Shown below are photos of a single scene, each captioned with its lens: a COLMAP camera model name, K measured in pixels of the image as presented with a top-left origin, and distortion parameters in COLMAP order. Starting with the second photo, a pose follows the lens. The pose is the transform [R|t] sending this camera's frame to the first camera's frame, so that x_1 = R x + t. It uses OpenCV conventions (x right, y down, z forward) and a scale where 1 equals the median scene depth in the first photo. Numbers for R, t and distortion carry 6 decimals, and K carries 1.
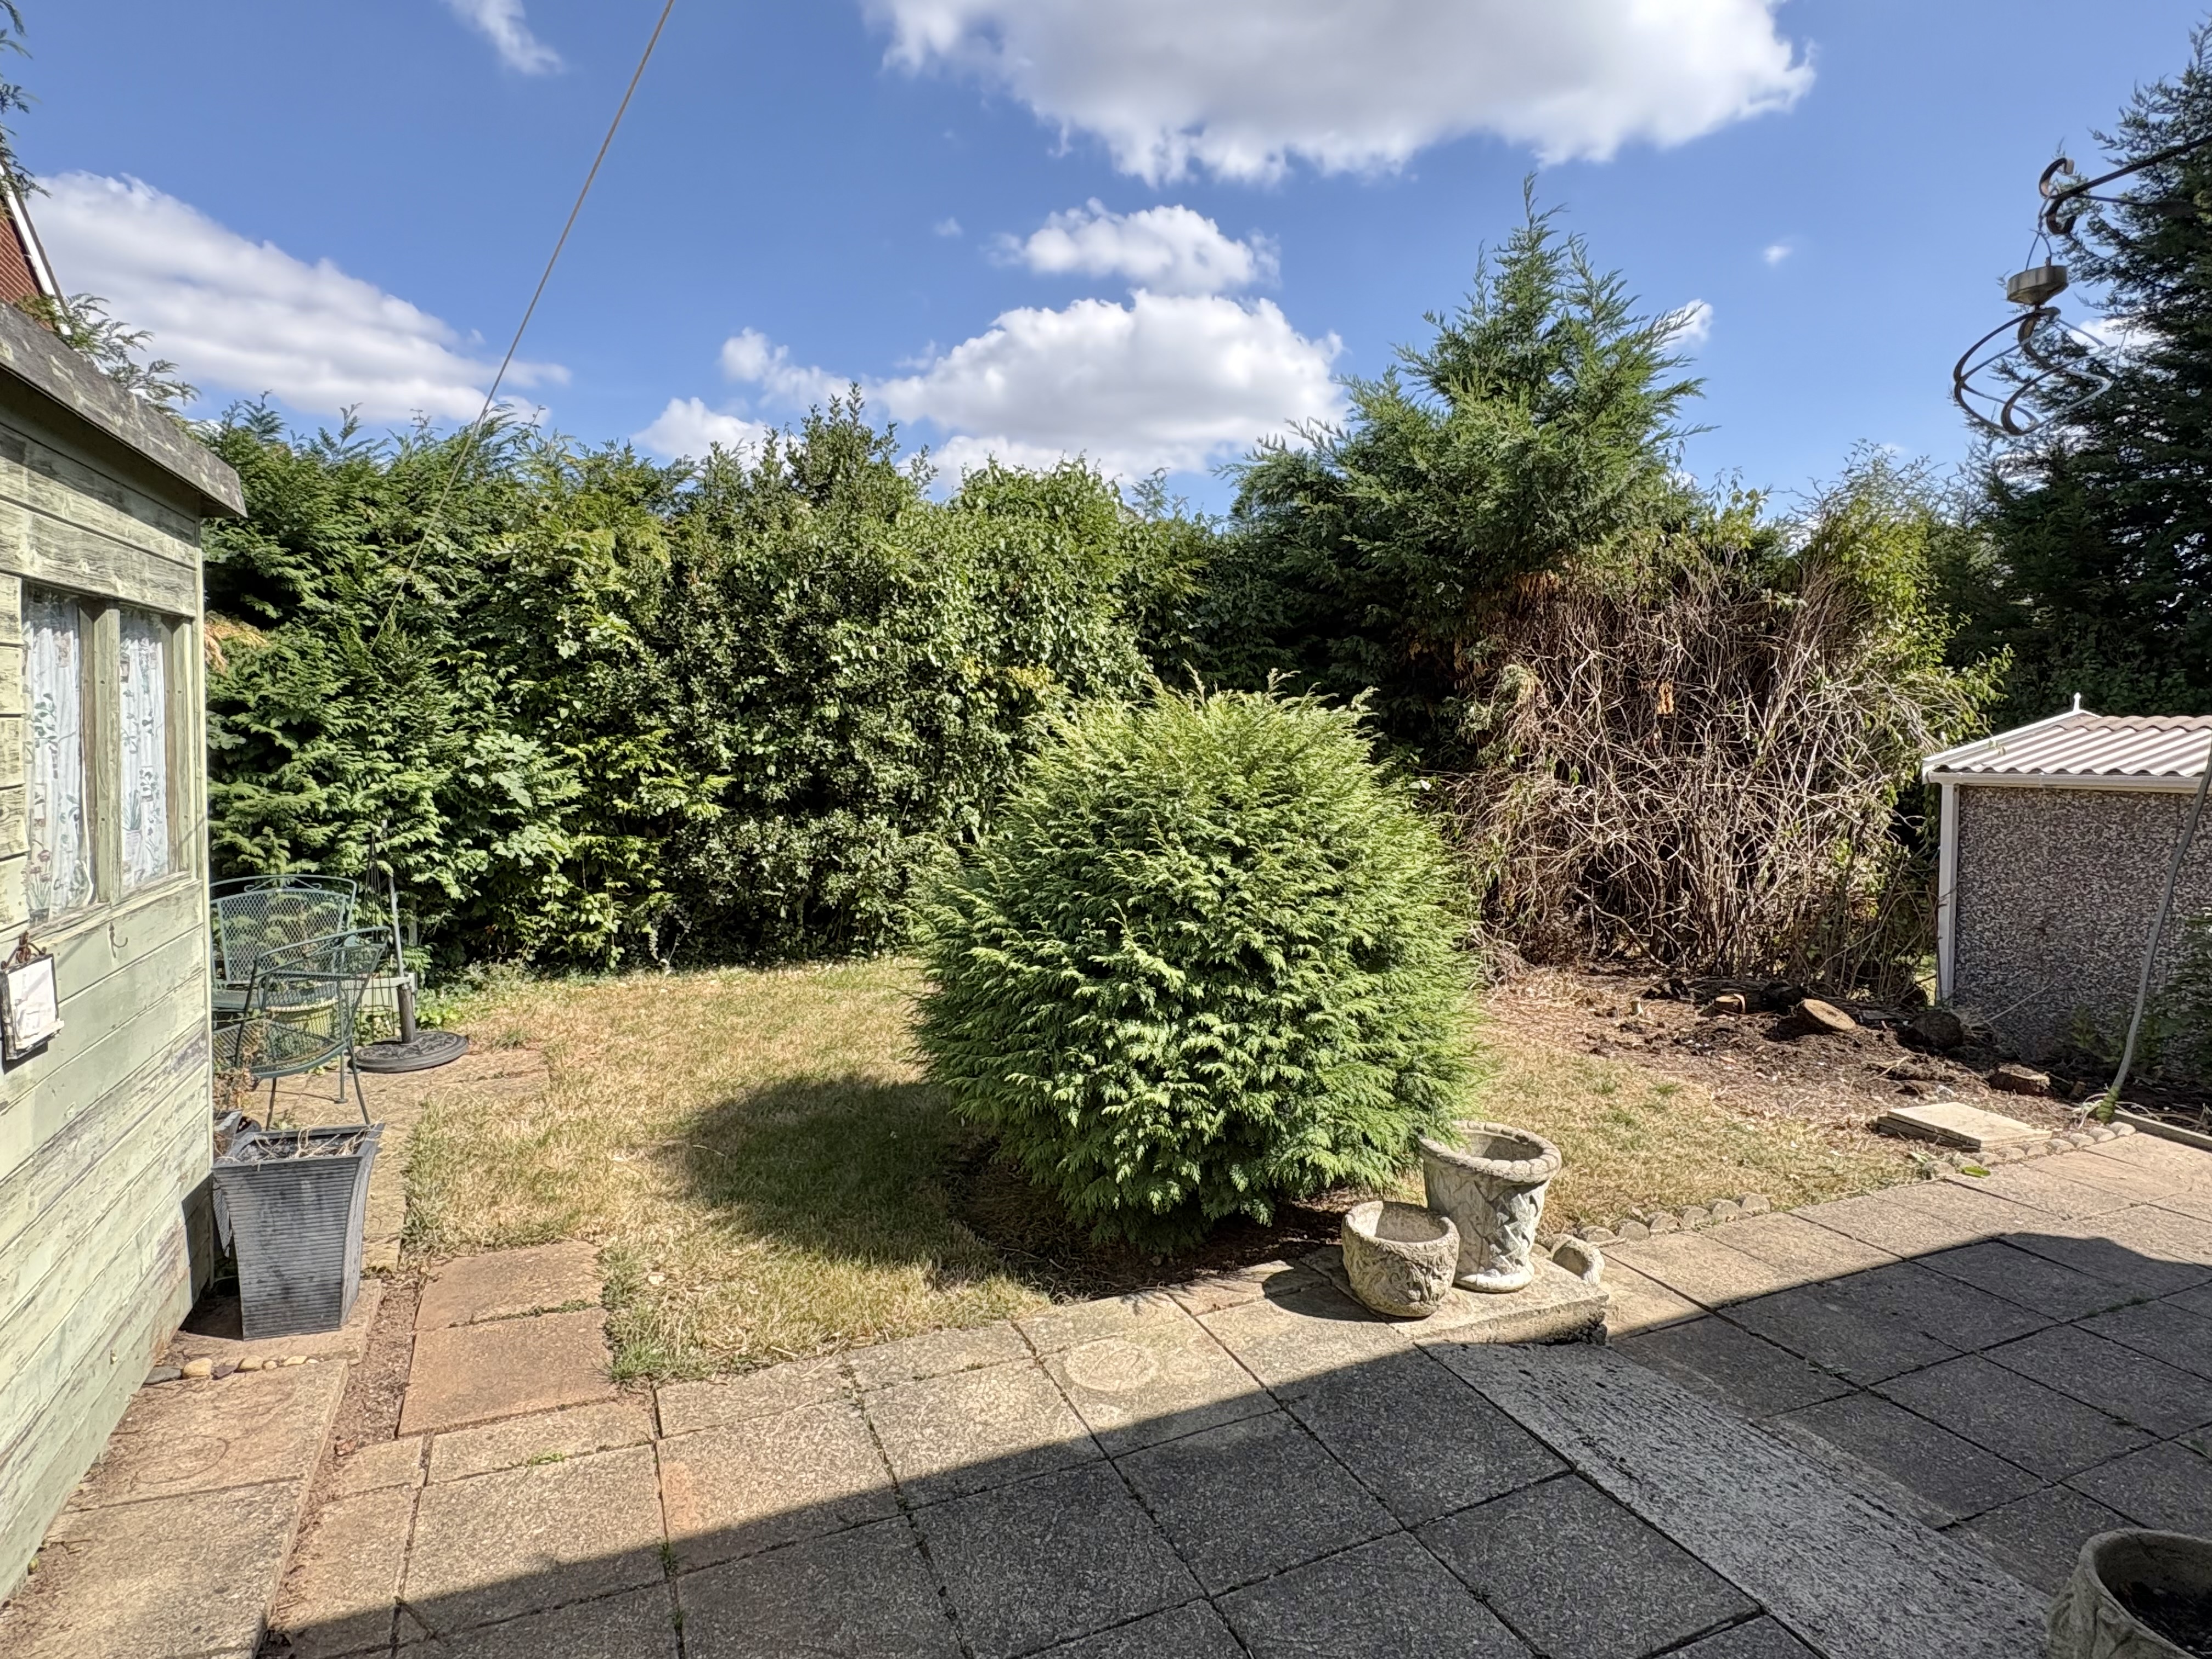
lens RADIAL K [[1205.3, 0, 1108.8], [0, 1205.3, 832.1], [0, 0, 1]] dist [-0.000775, 0.000084]
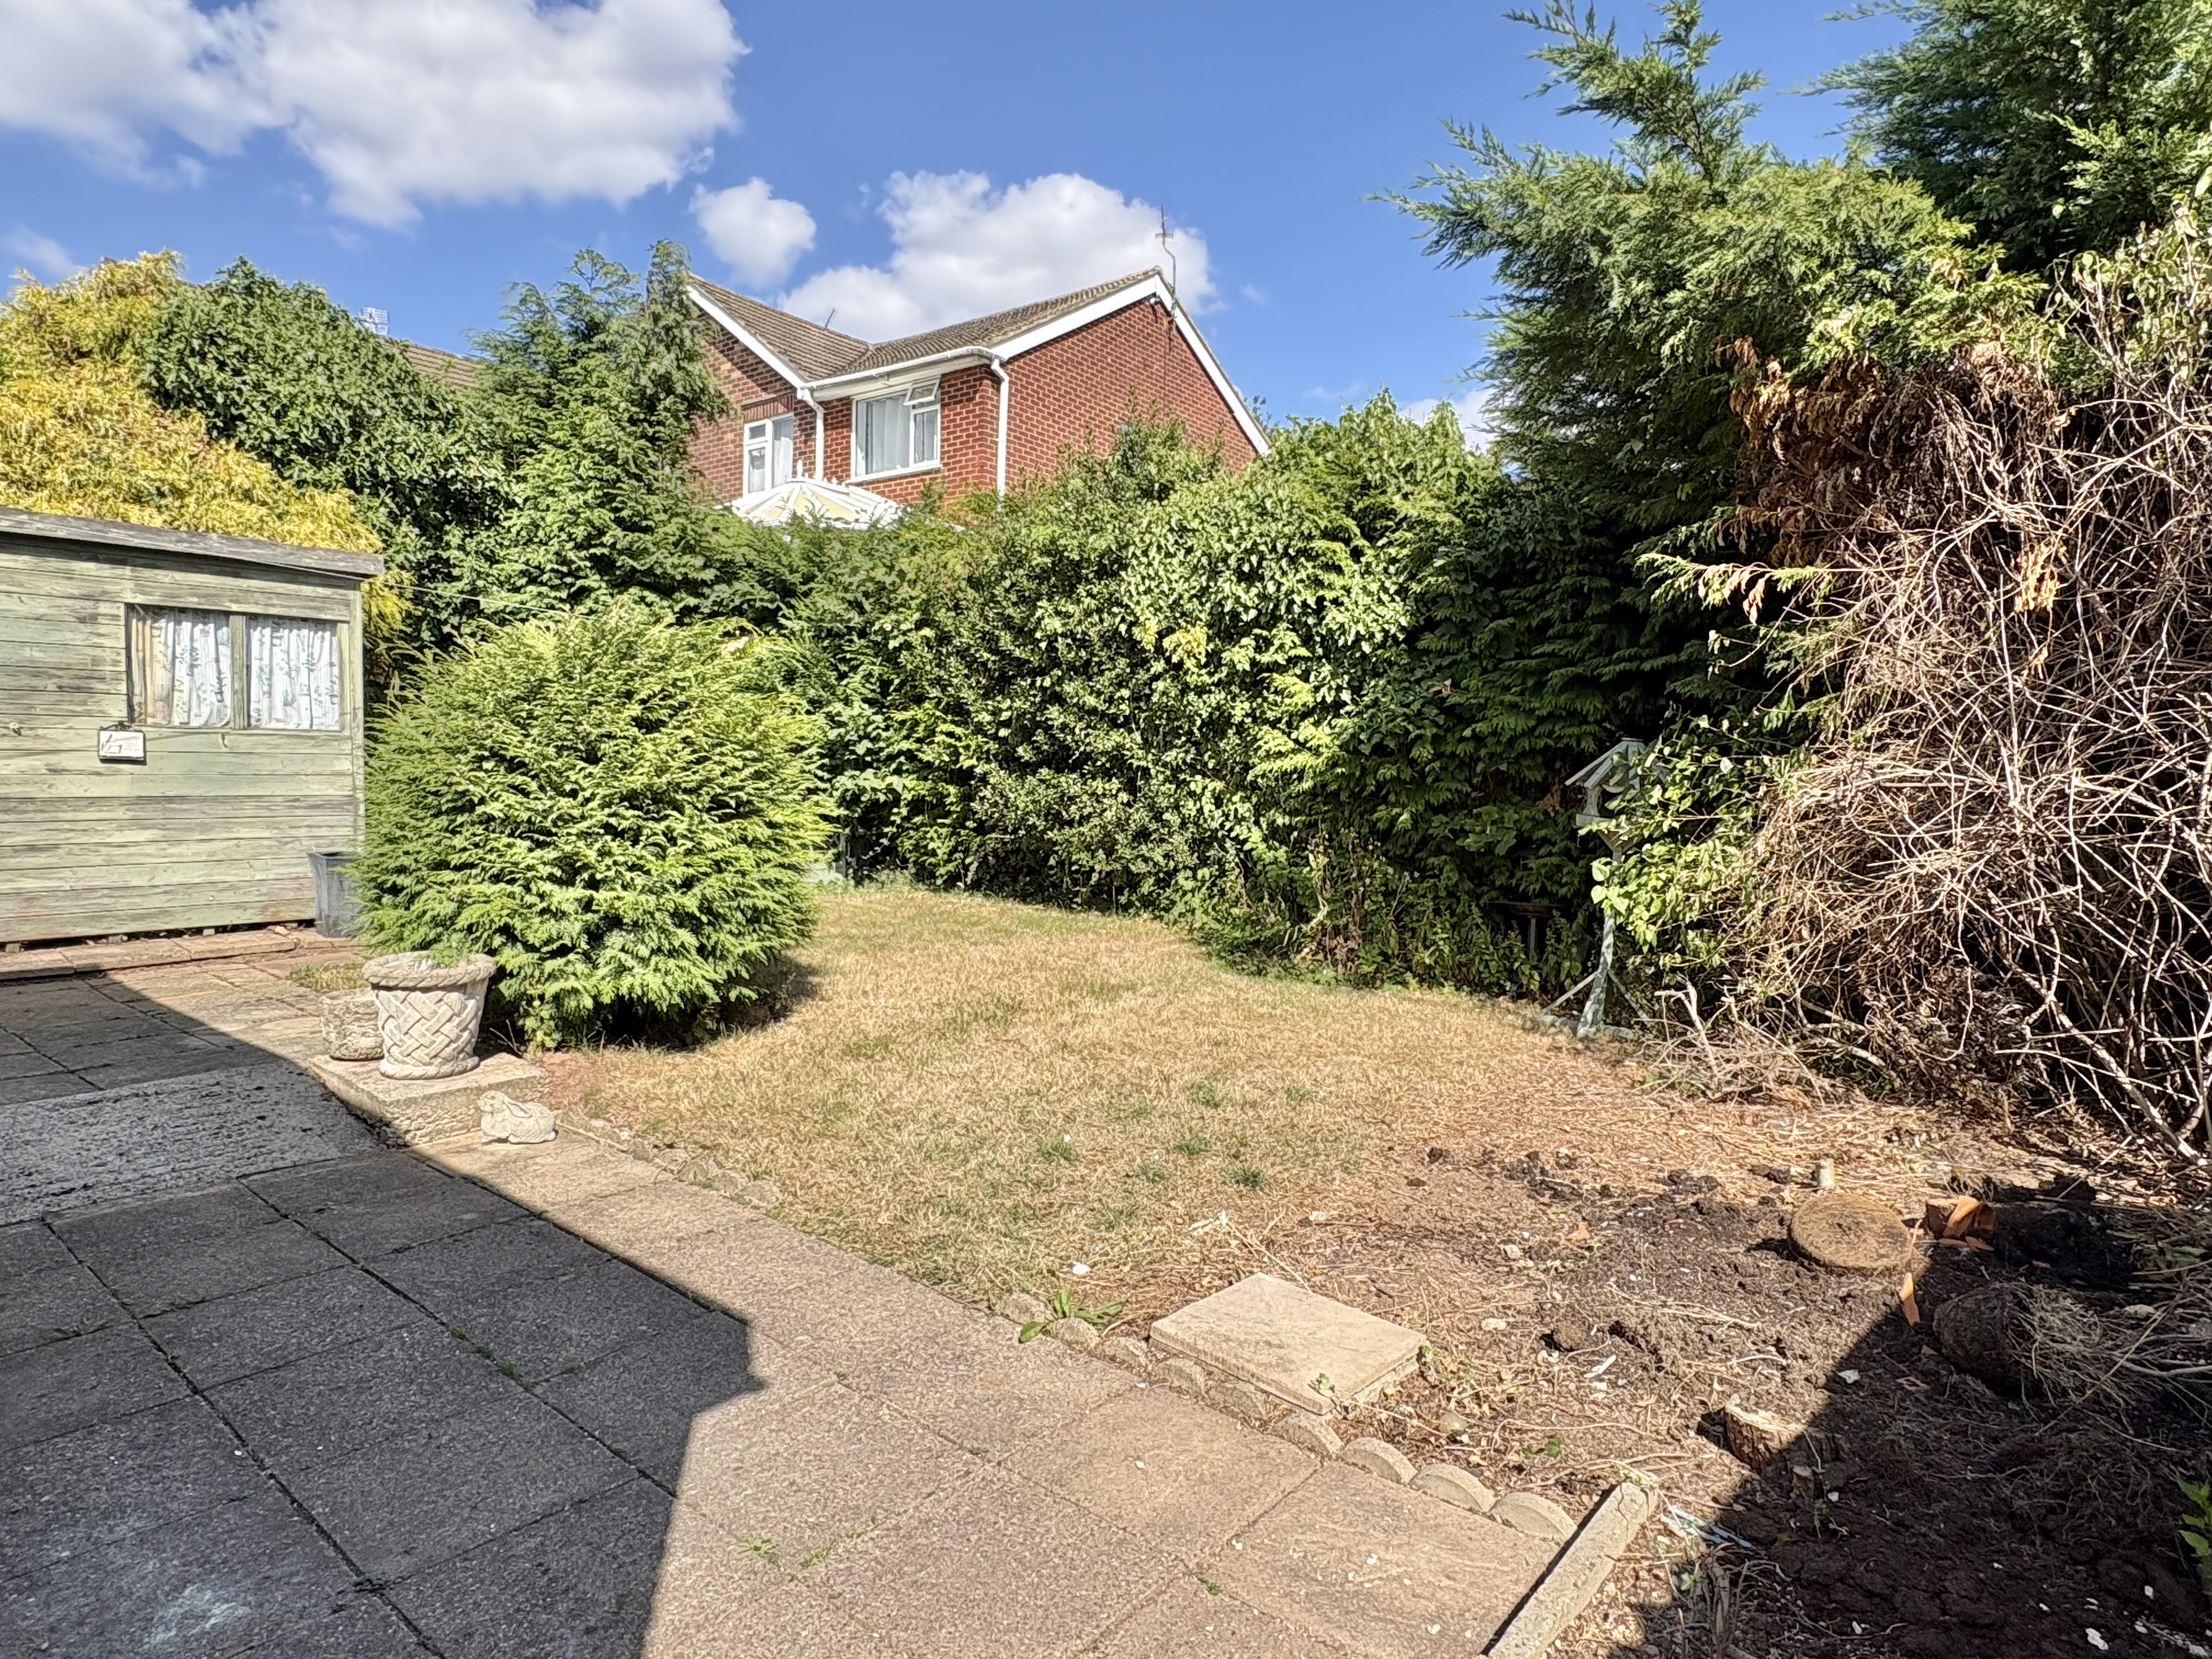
lens RADIAL K [[1269.6, 0, 1105.7], [0, 1269.6, 818.6], [0, 0, 1]] dist [0.001954, 0.001157]
pose [[0.440473, 0.042735, -0.896748, 1.547102], [-0.093549, 0.995614, 0.001497, 0.036309], [0.892879, 0.083231, 0.442539, 0.895206]]
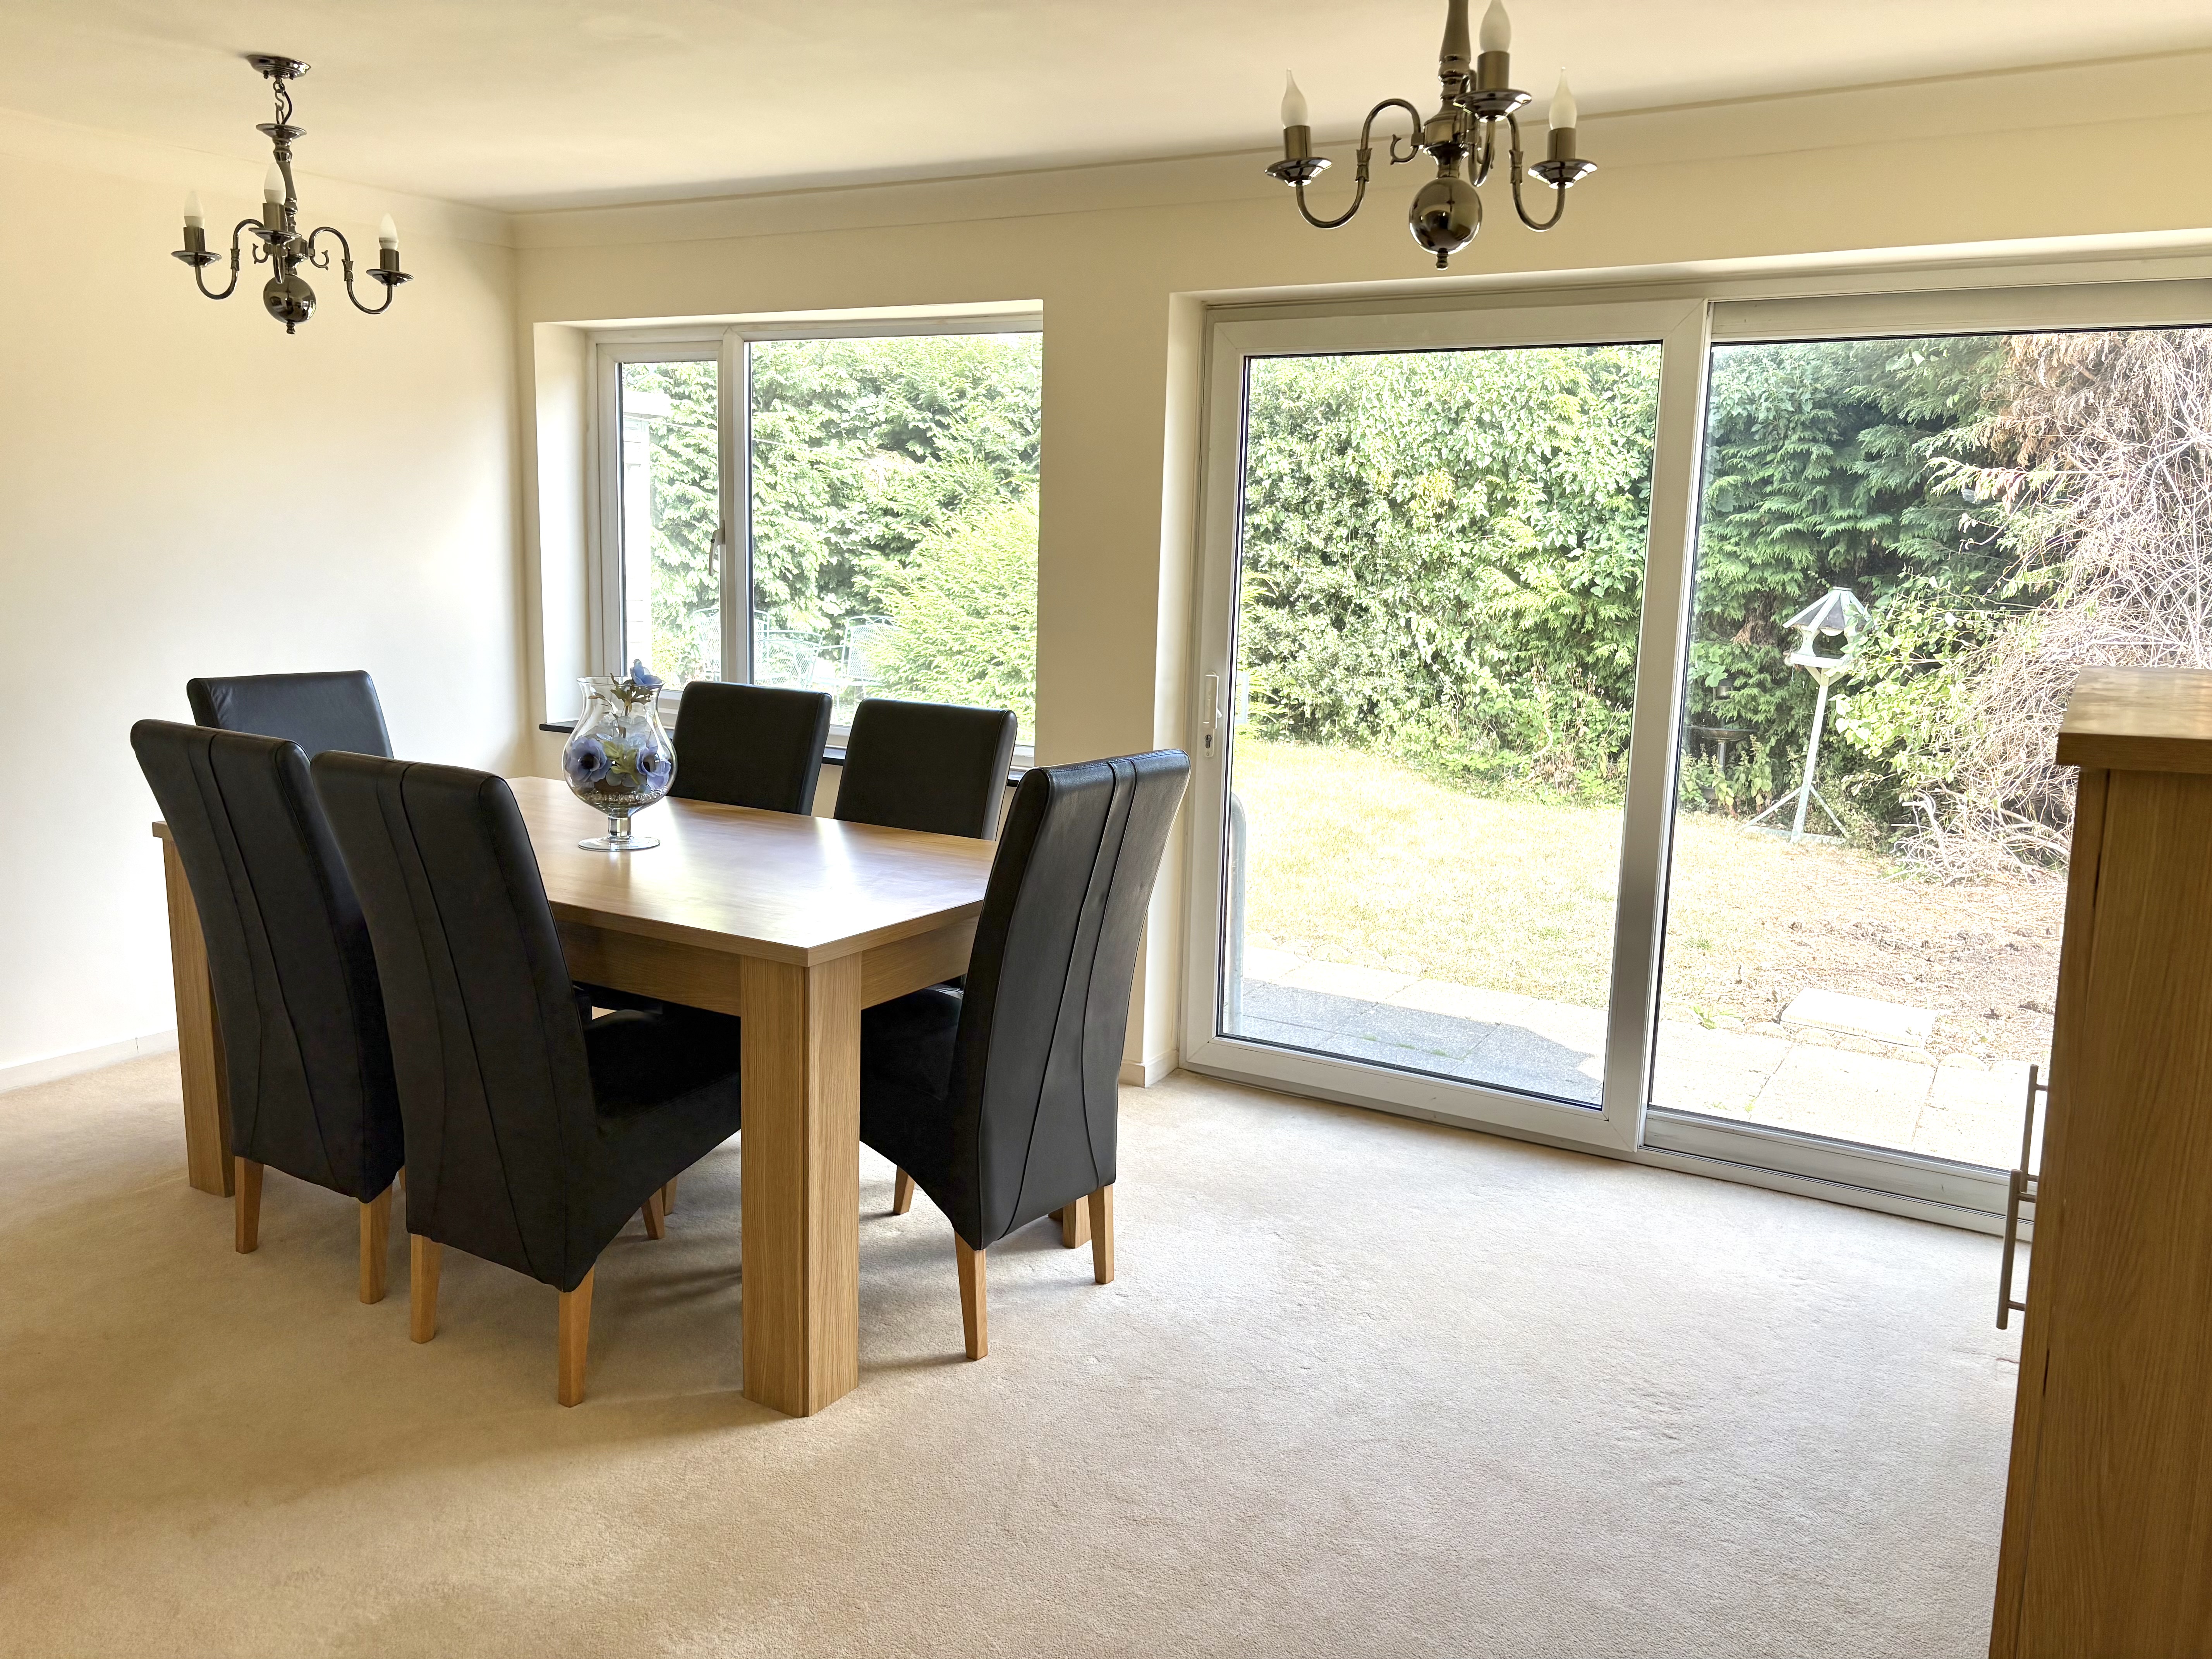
lens RADIAL K [[1674.4, 0, 1102.9], [0, 1674.4, 830.4], [0, 0, 1]] dist [0.008380, -0.007229]
pose [[0.596596, 0.148456, -0.788692, 1.744266], [-0.087527, 0.988916, 0.119936, 0.026971], [0.797755, -0.002521, 0.602977, -0.194412]]
